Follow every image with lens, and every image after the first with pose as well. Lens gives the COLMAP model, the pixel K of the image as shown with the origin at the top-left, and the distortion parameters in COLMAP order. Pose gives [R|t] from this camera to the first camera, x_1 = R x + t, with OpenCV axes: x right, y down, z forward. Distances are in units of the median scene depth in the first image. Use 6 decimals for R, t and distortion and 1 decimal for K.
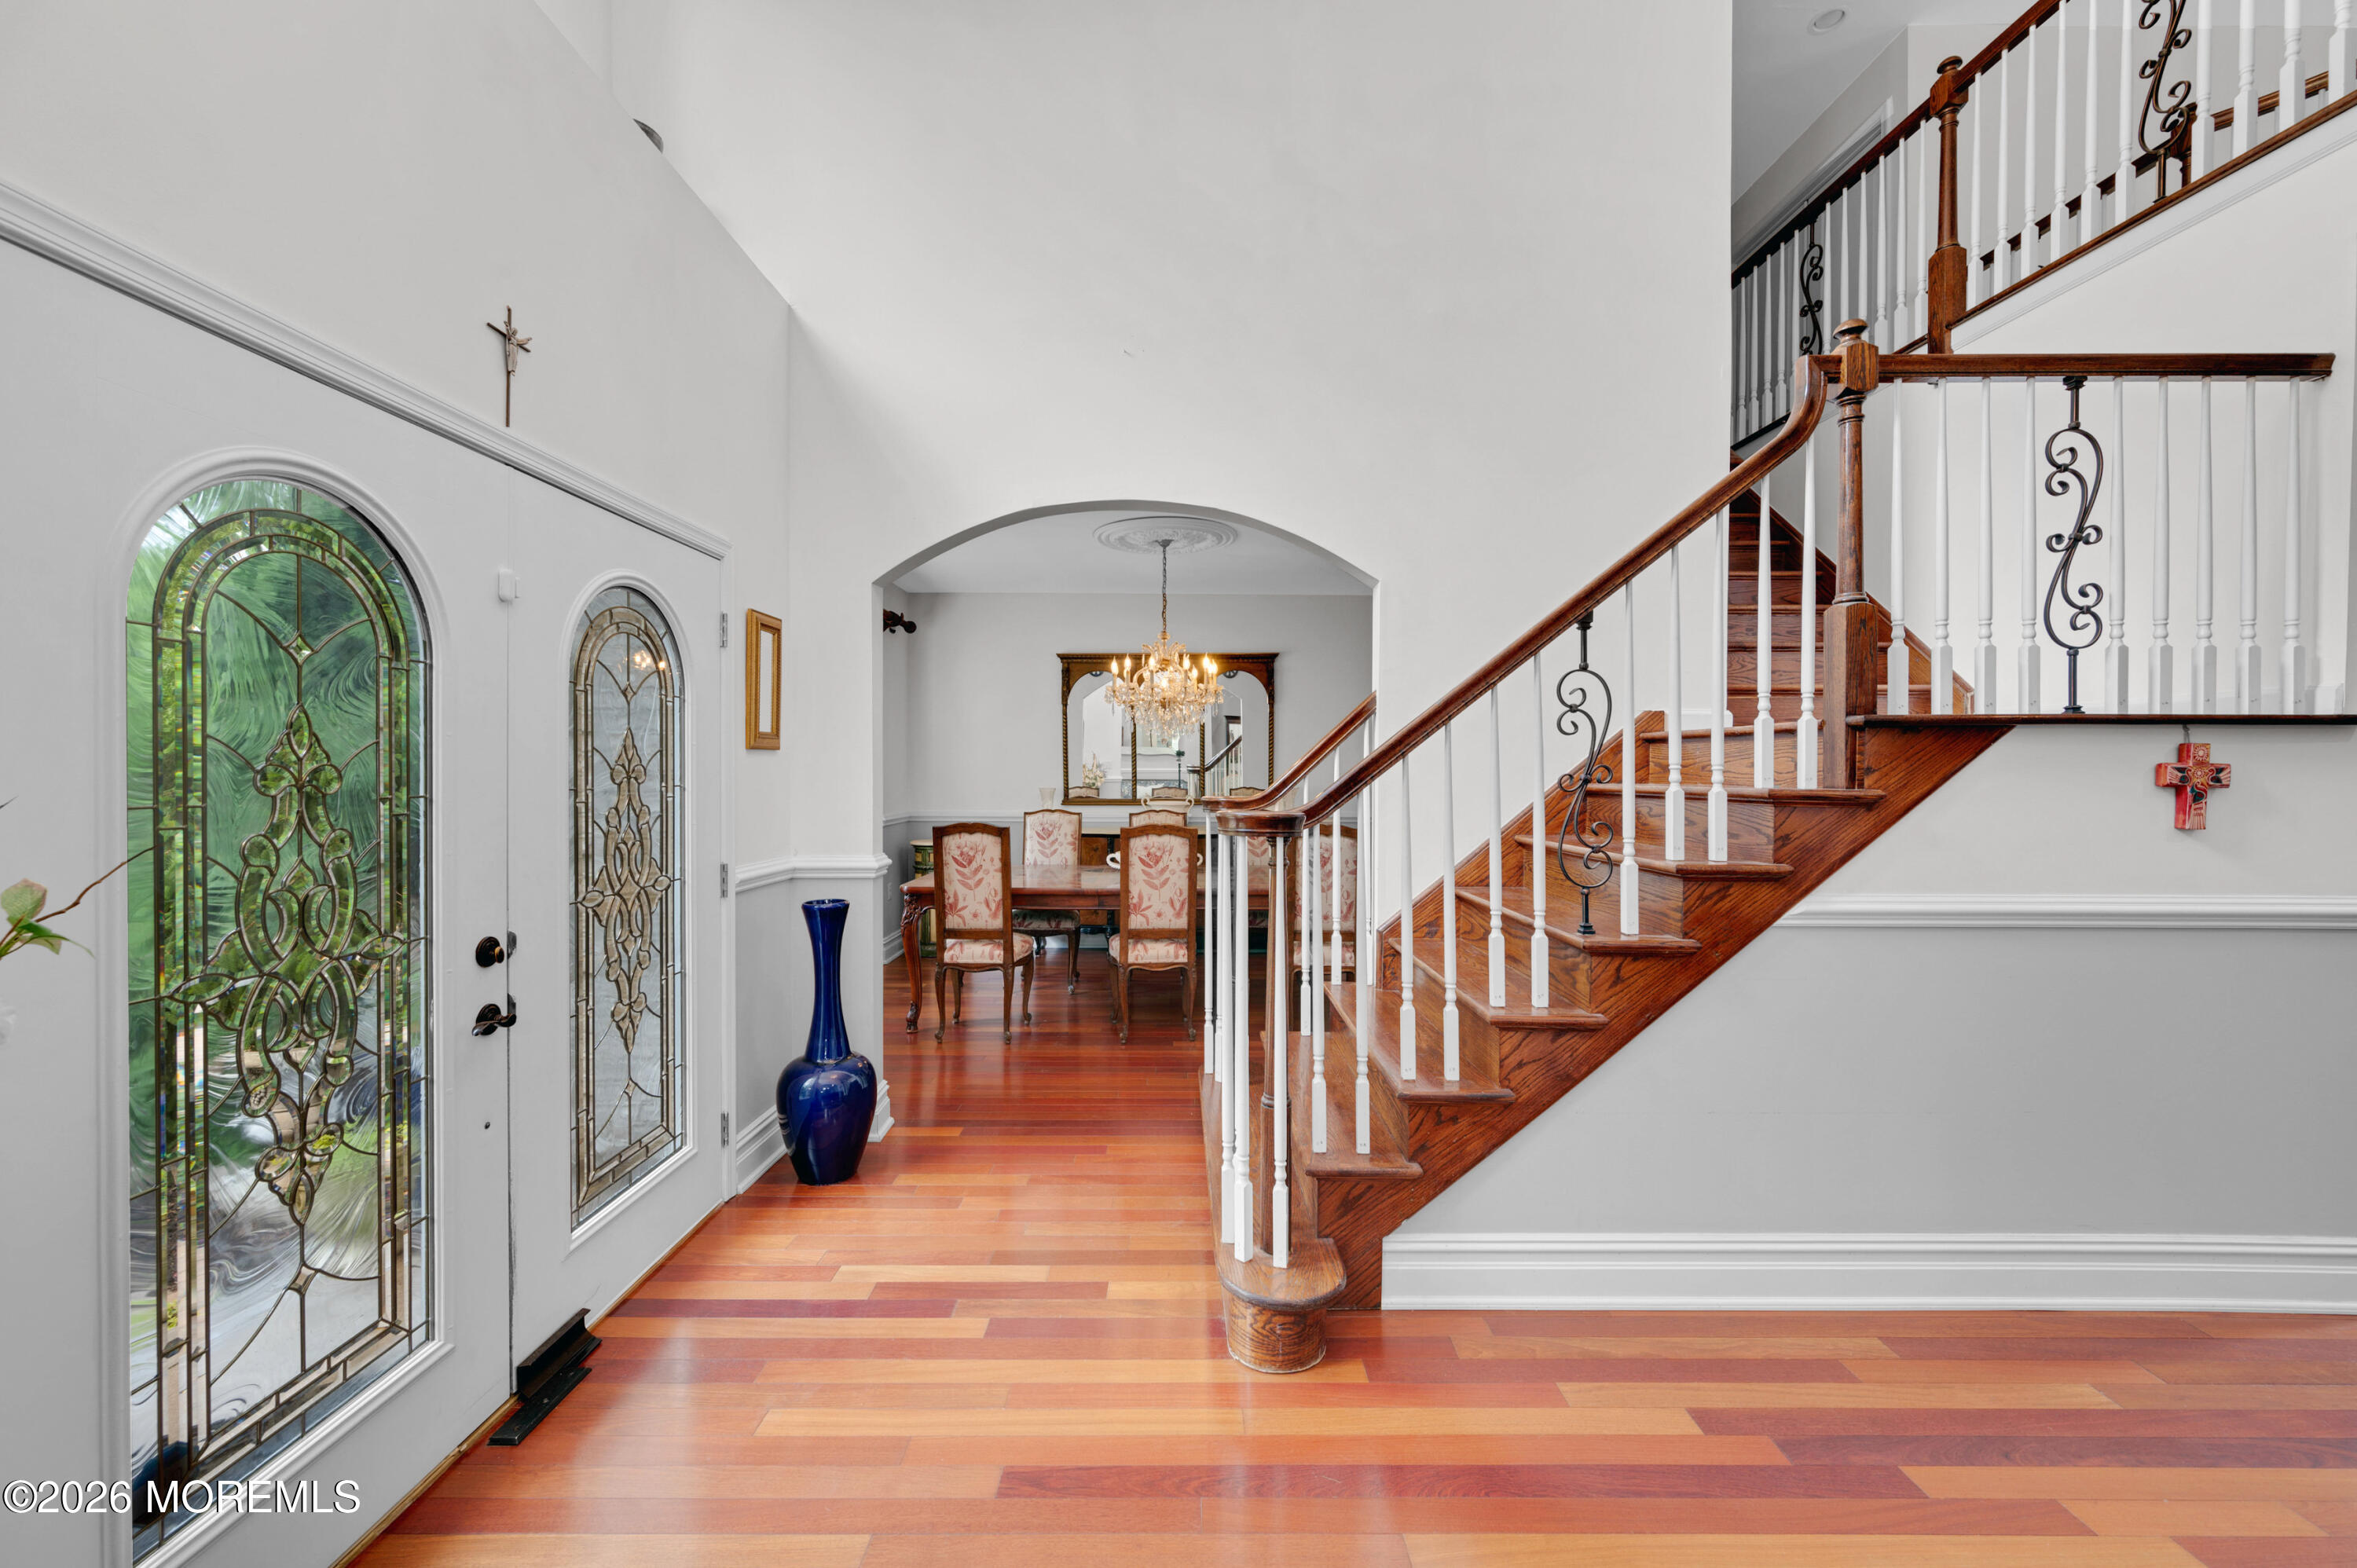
lens RADIAL K [[936.2, 0, 1167.4], [0, 936.2, 773.1], [0, 0, 1]] dist [-0.000022, 0.000486]
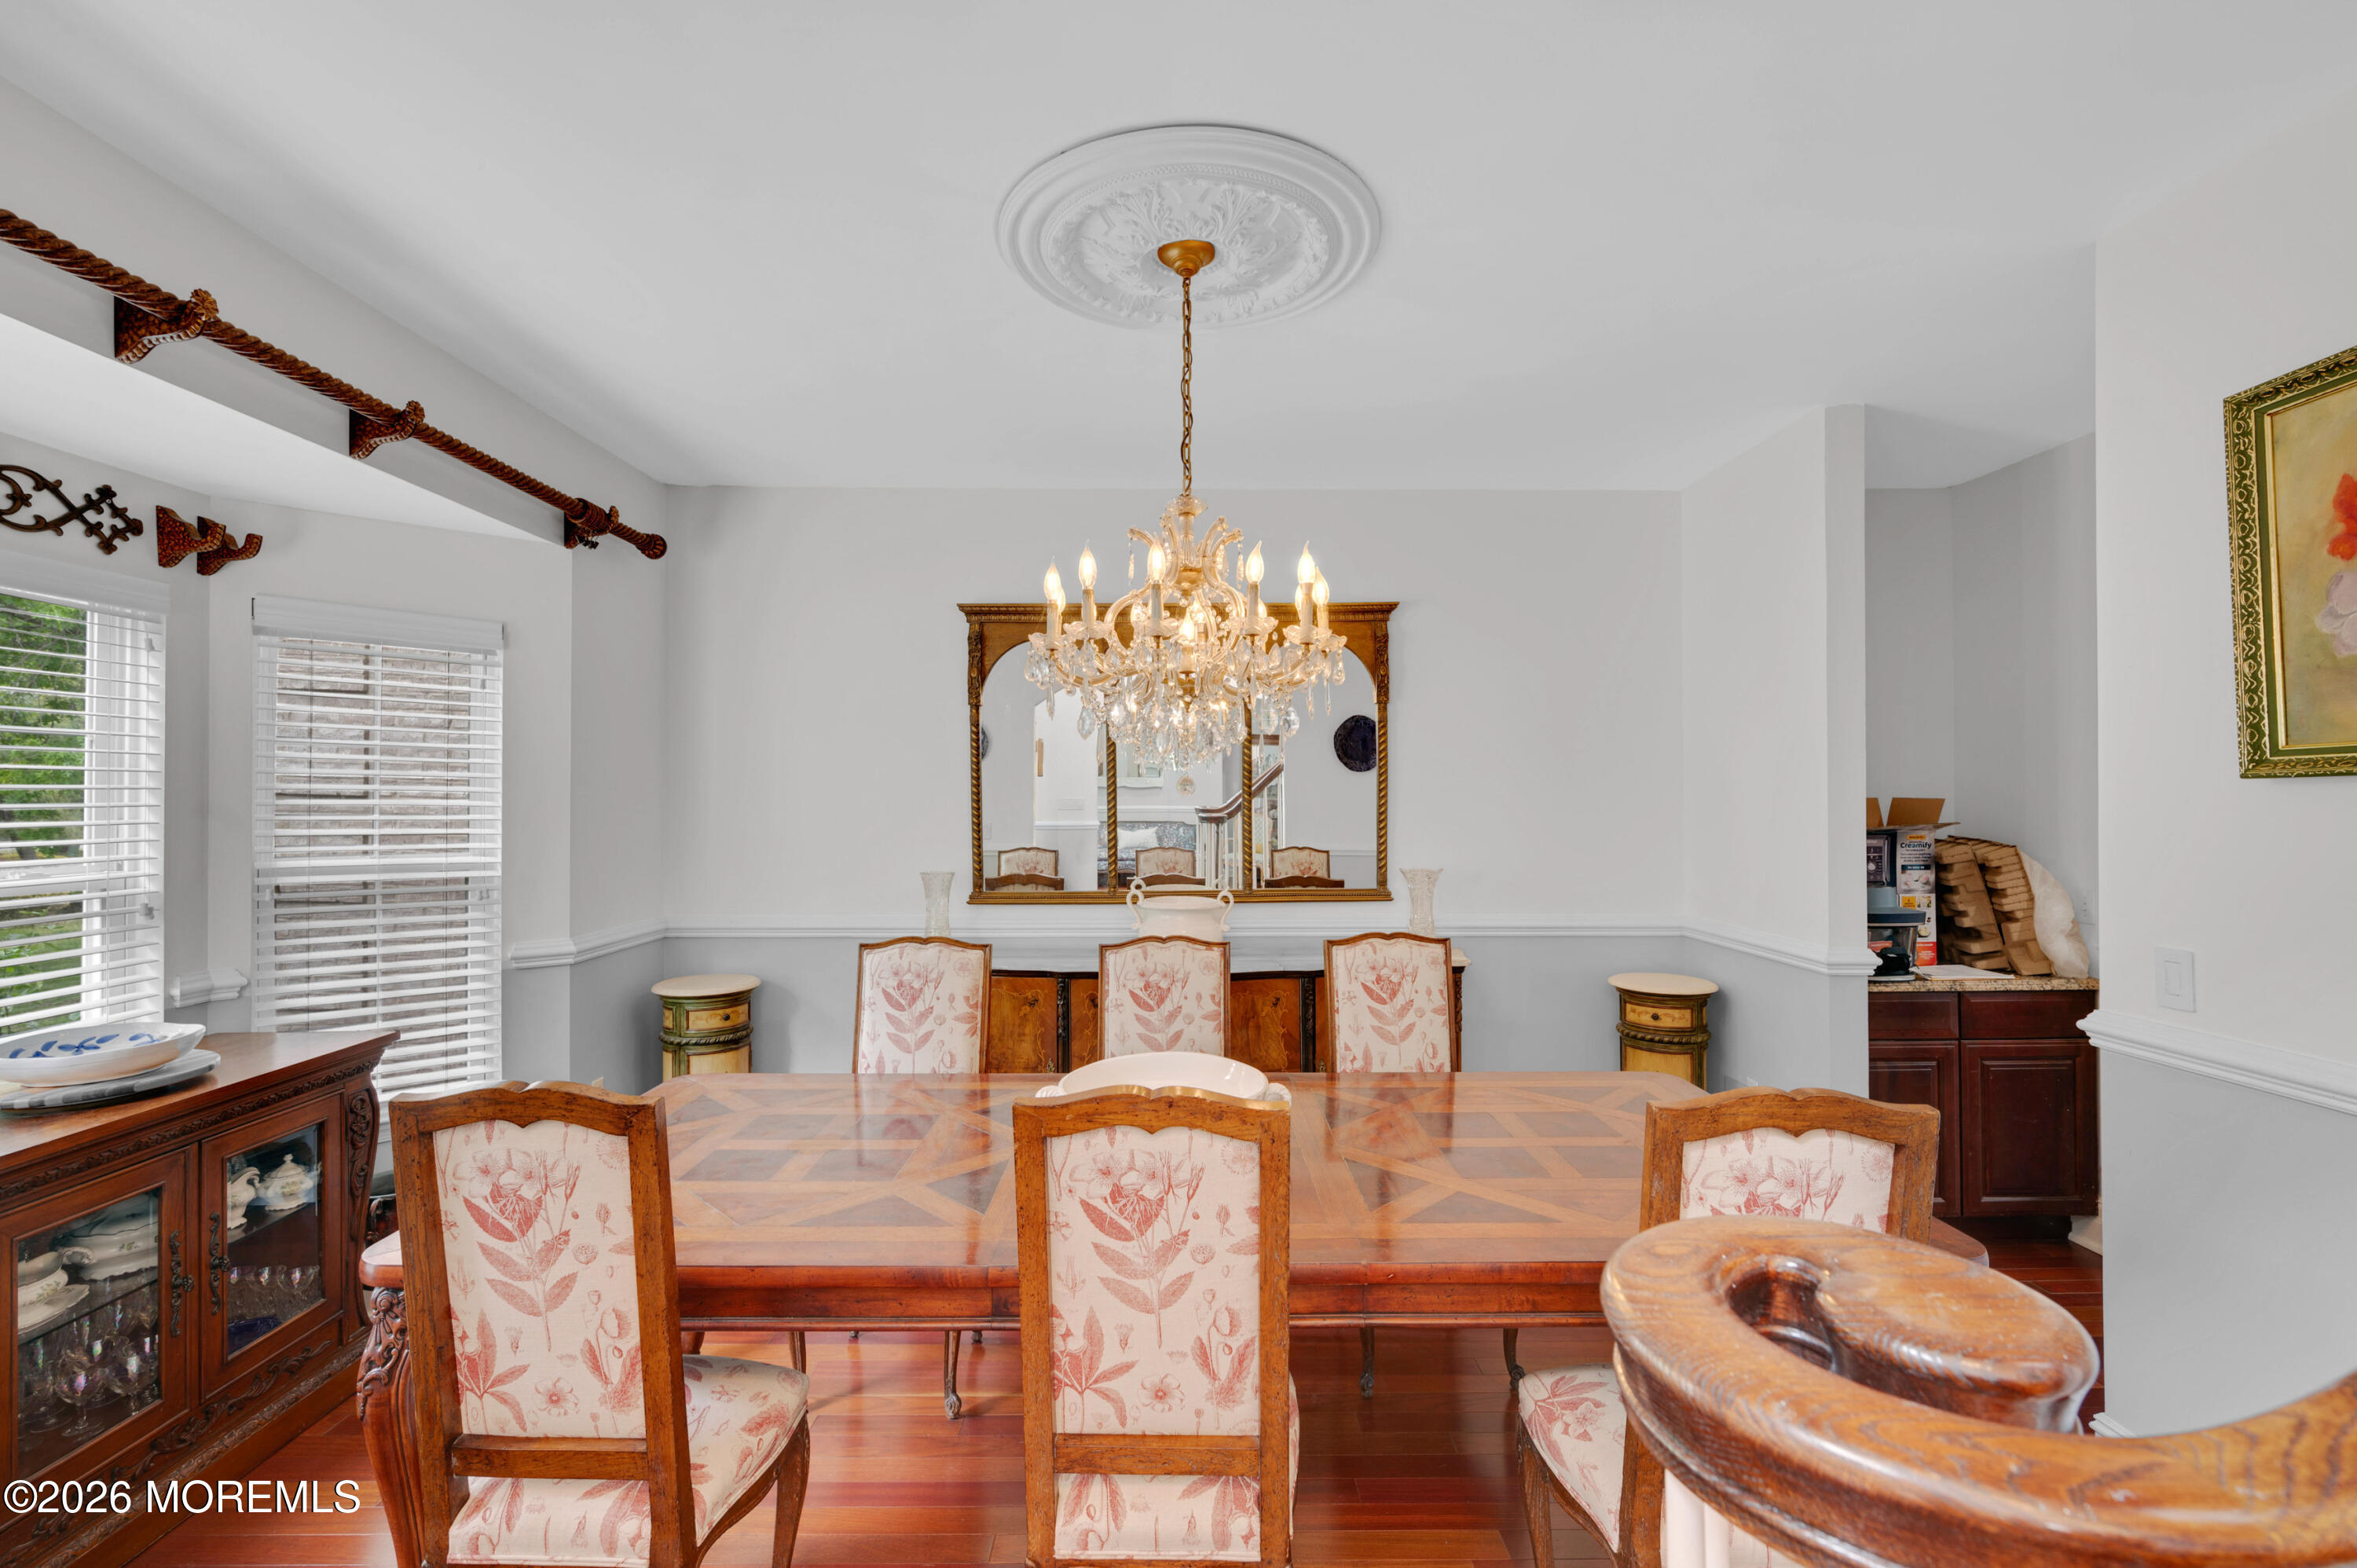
lens RADIAL K [[1054.0, 0, 1158.1], [0, 1054.0, 787.5], [0, 0, 1]] dist [-0.000046, -0.001022]
pose [[0.999869, 0.006592, -0.014780, -0.010928], [-0.006701, 0.999951, -0.007280, -0.074779], [0.014731, 0.007378, 0.999864, 1.225012]]
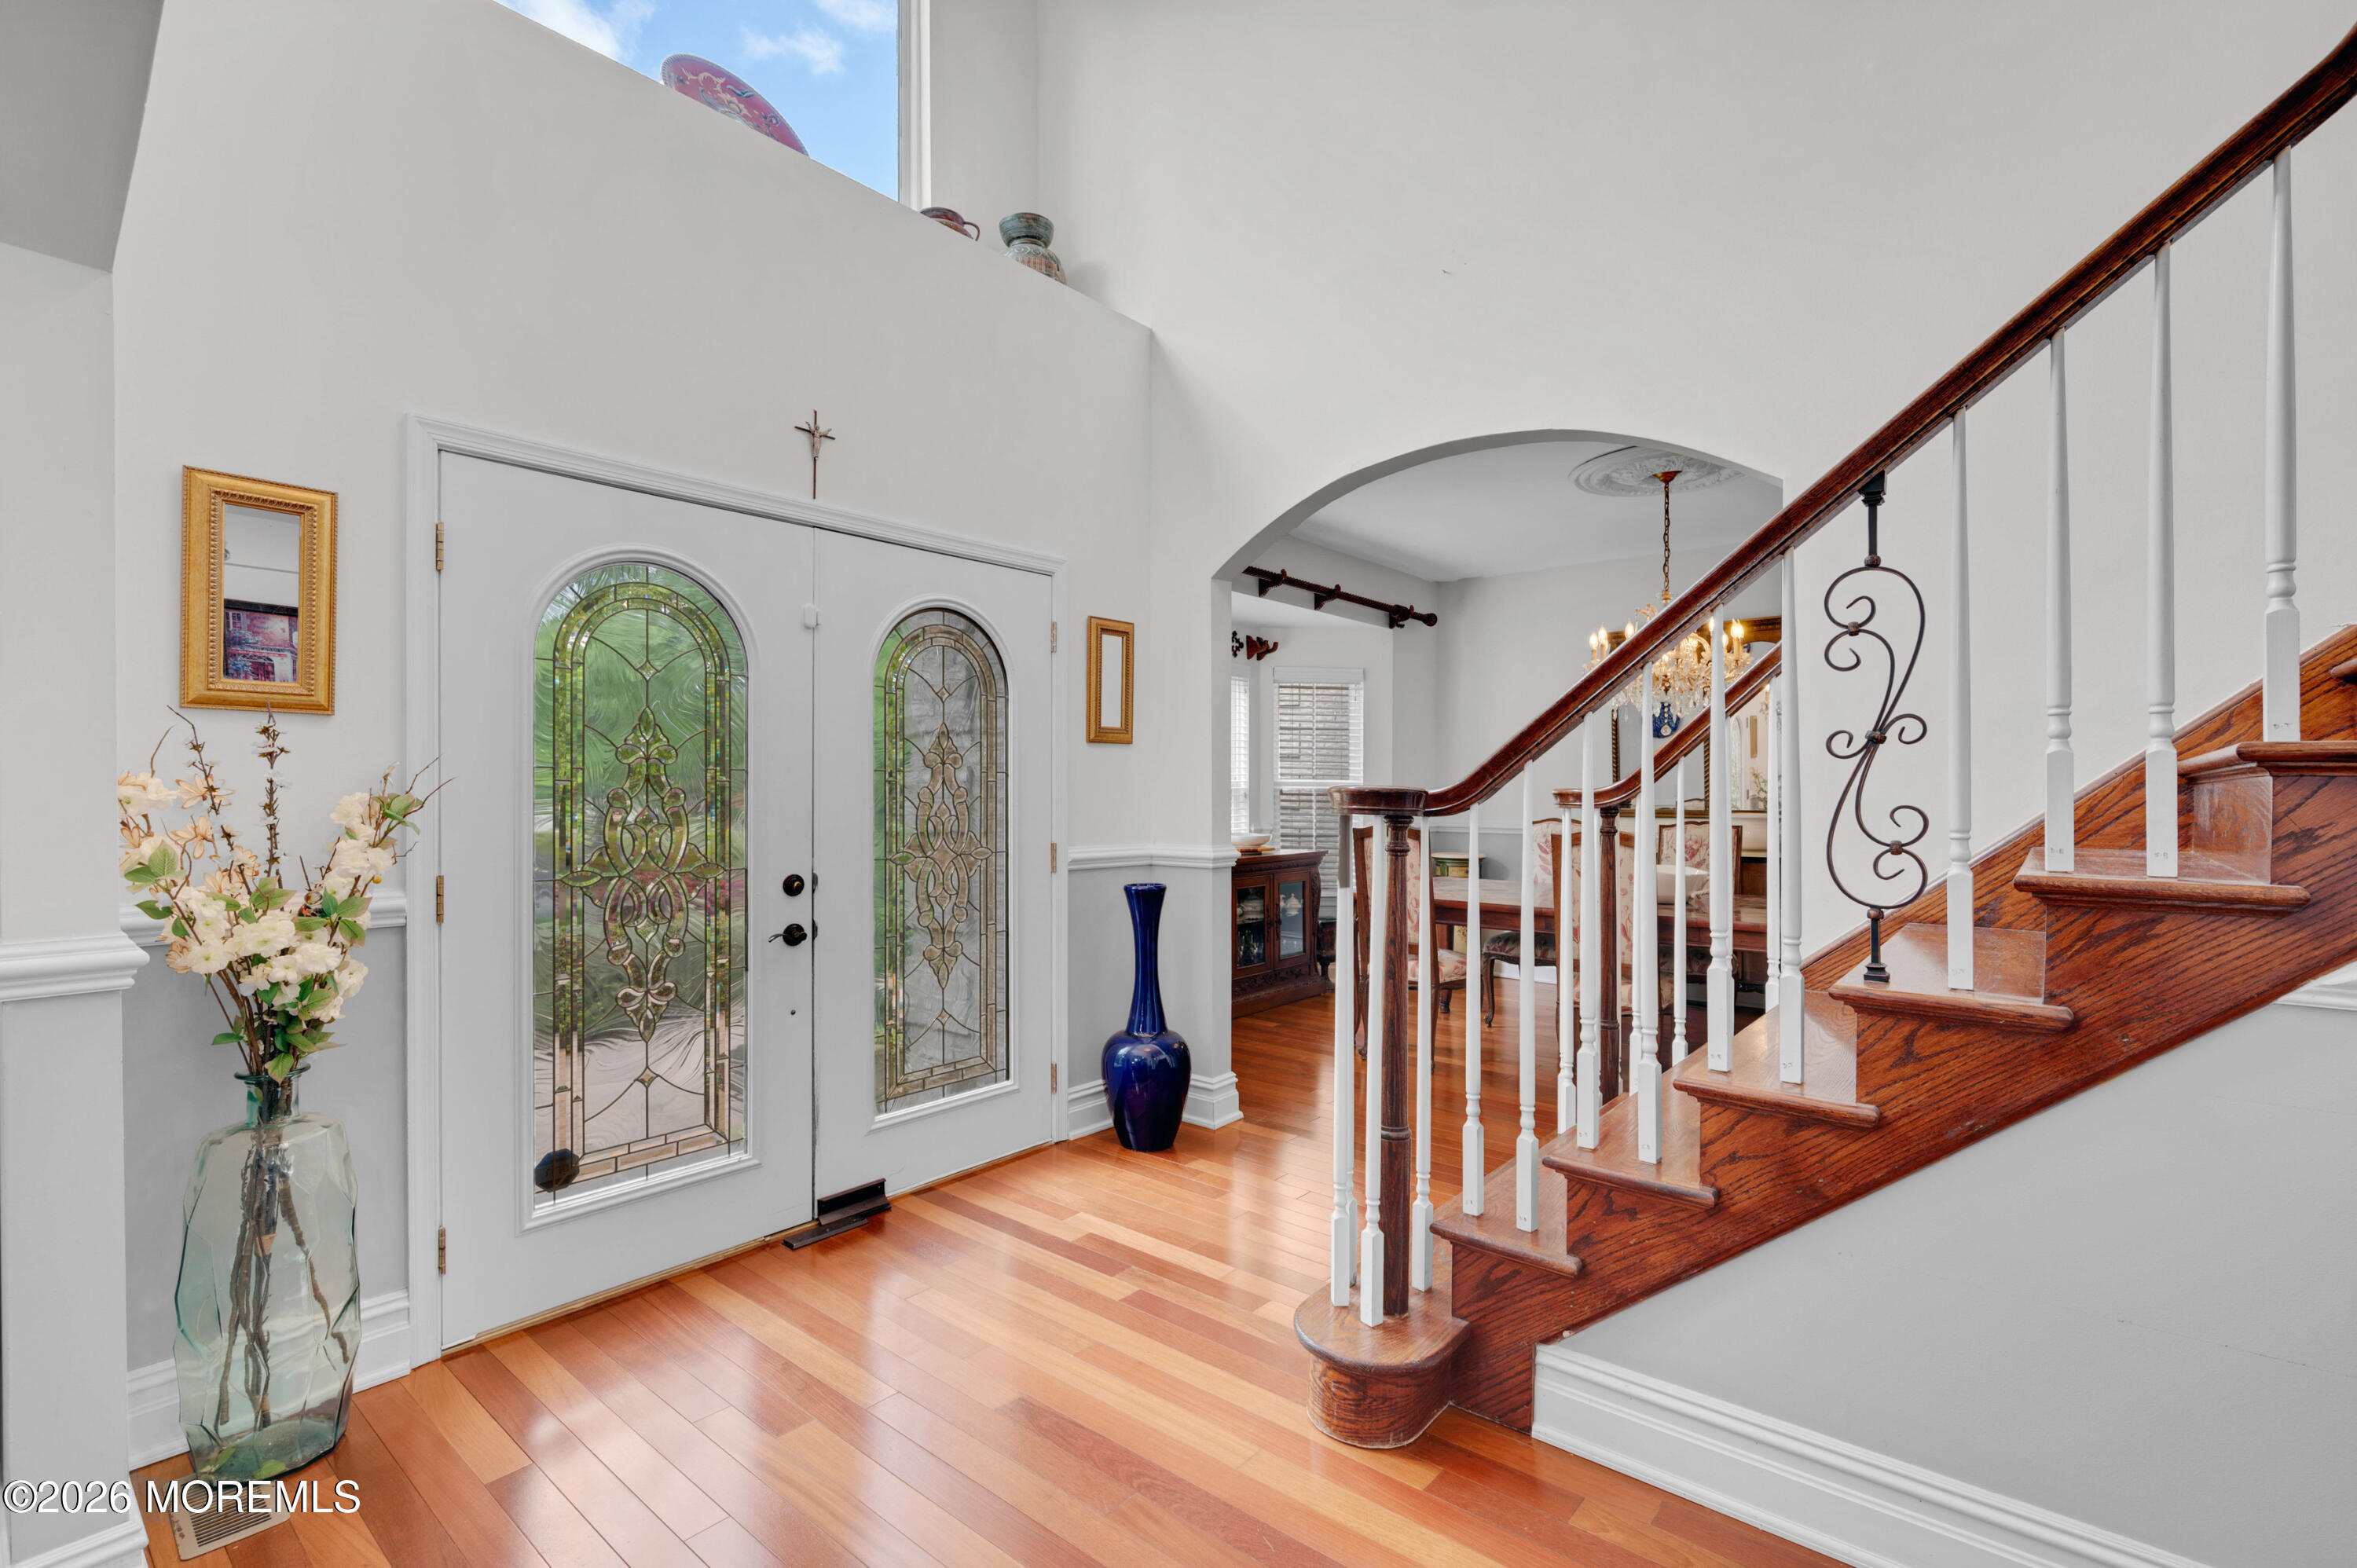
lens RADIAL K [[1054.0, 0, 1190.1], [0, 1054.0, 789.5], [0, 0, 1]] dist [-0.000046, -0.001022]
pose [[0.765005, -0.003498, -0.644015, 0.563818], [-0.001396, 0.999974, -0.007090, 0.048554], [0.644023, 0.006323, 0.764980, 0.154294]]
